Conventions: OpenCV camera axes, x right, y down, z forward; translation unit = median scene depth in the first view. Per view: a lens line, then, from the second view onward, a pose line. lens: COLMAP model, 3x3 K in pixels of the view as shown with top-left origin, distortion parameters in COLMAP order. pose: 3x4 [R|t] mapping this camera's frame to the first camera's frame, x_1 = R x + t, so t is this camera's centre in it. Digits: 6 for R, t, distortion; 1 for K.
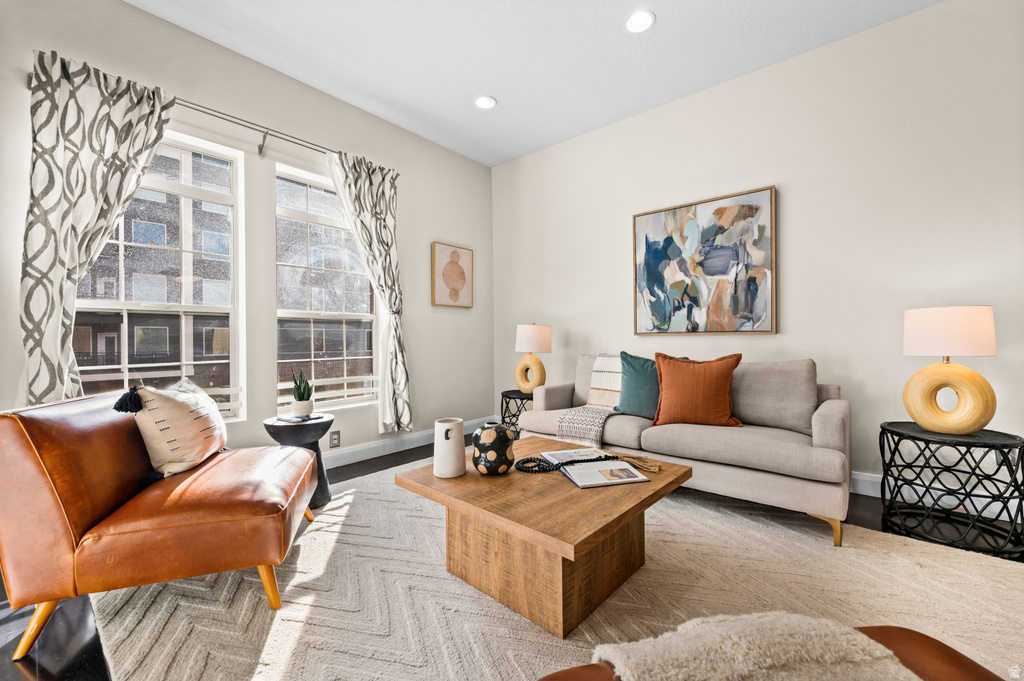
lens RADIAL K [[407.0, 0, 515.9], [0, 407.0, 340.1], [0, 0, 1]] dist [-0.003010, 0.001120]
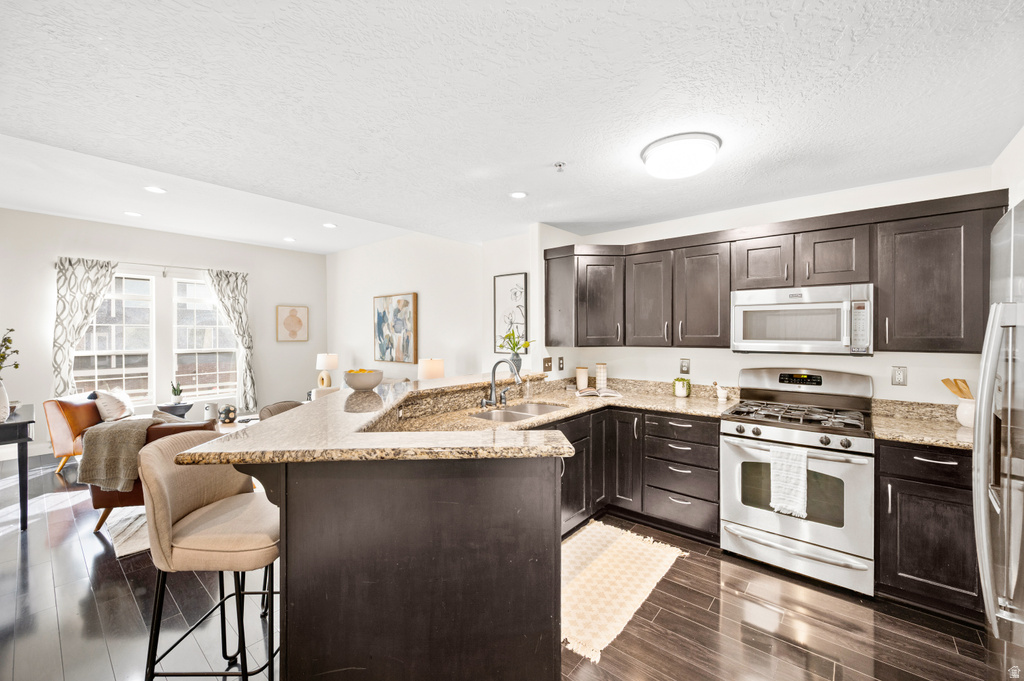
lens RADIAL K [[407.0, 0, 513.3], [0, 407.0, 334.7], [0, 0, 1]] dist [-0.003010, 0.001120]
pose [[0.999974, 0.005861, 0.004280, 1.271269], [-0.005866, 0.999982, 0.001036, -0.191926], [-0.004274, -0.001061, 0.999990, -1.194771]]
